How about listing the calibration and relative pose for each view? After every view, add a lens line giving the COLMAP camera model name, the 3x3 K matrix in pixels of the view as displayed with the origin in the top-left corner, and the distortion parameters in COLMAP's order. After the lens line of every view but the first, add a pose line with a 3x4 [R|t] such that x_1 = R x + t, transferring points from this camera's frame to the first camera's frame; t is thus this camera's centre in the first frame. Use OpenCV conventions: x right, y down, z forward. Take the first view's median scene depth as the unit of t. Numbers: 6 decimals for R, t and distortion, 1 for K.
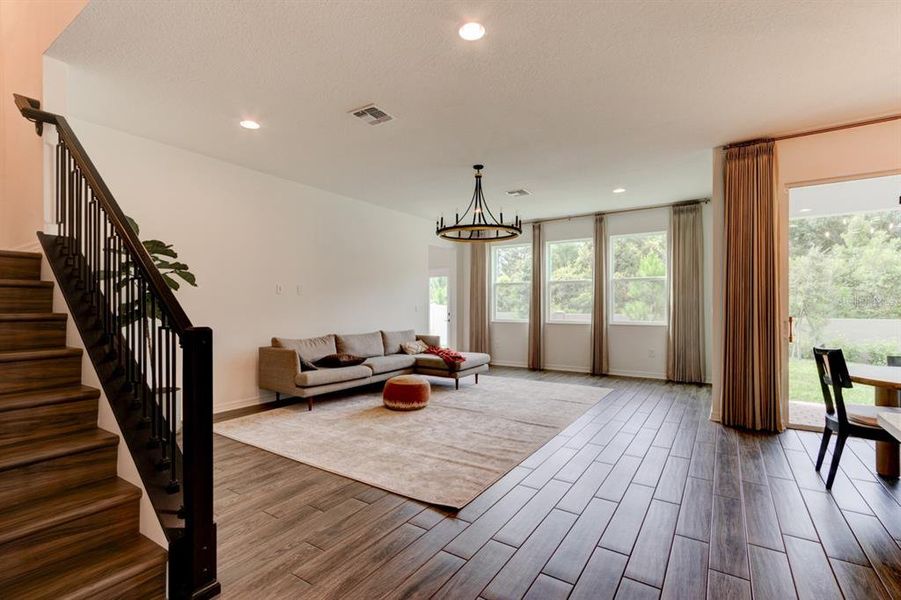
lens RADIAL K [[417.1, 0, 449.6], [0, 417.1, 308.4], [0, 0, 1]] dist [0.000549, 0.003442]
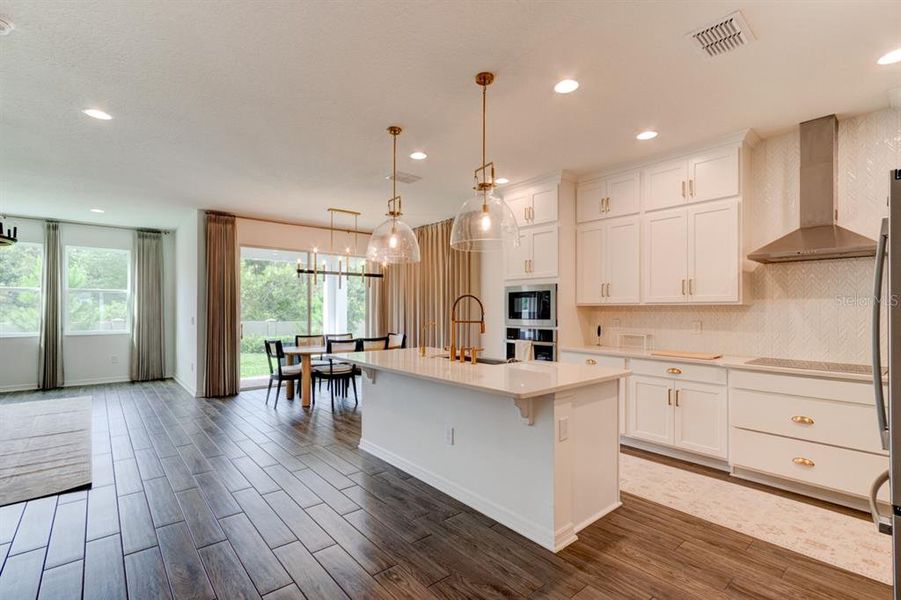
lens RADIAL K [[417.1, 0, 446.9], [0, 417.1, 306.7], [0, 0, 1]] dist [0.000549, 0.003442]
pose [[0.283767, 0.008307, 0.958857, -0.381378], [0.002547, 0.999952, -0.009416, -0.022276], [-0.958890, 0.005114, 0.283733, -0.178794]]
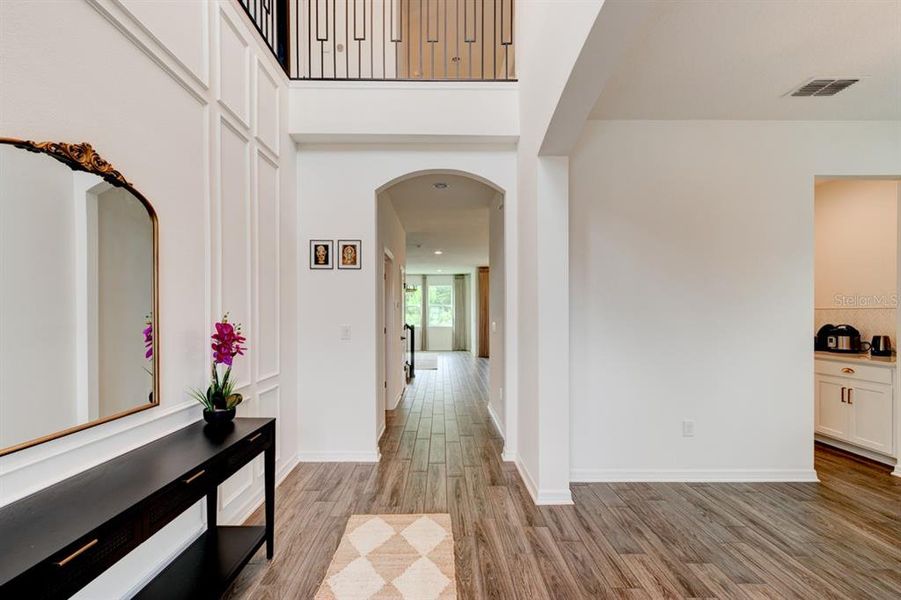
lens RADIAL K [[417.1, 0, 444.9], [0, 417.1, 317.6], [0, 0, 1]] dist [0.000549, 0.003442]
pose [[0.829882, -0.001587, 0.557937, -0.938293], [0.000519, 0.999998, 0.002073, -0.014258], [-0.557939, -0.001431, 0.829881, -1.050623]]
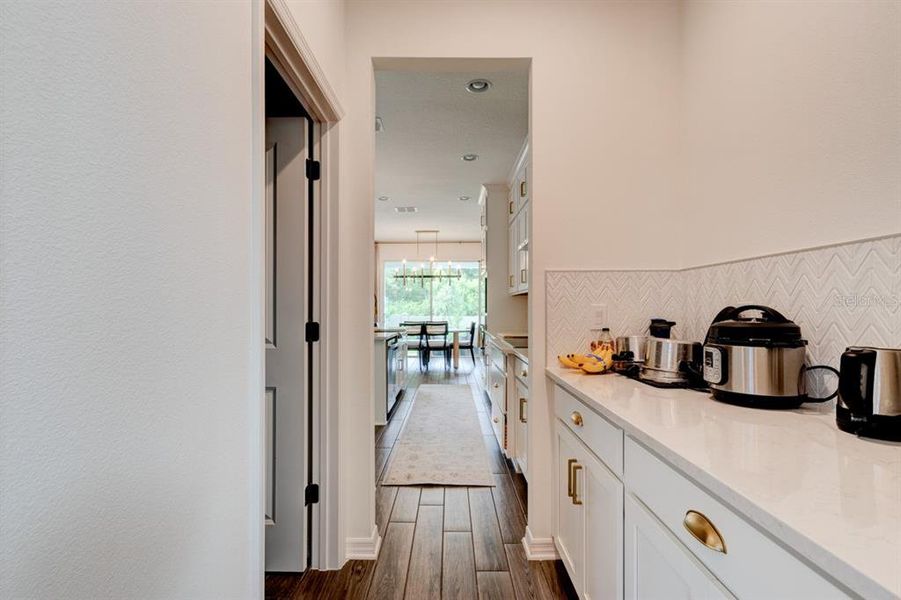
lens RADIAL K [[417.1, 0, 449.7], [0, 417.1, 315.4], [0, 0, 1]] dist [0.000549, 0.003442]
pose [[0.837768, -0.006521, 0.545987, -0.157636], [0.000569, 0.999939, 0.011069, 0.003718], [-0.546025, -0.008963, 0.837721, -0.919076]]
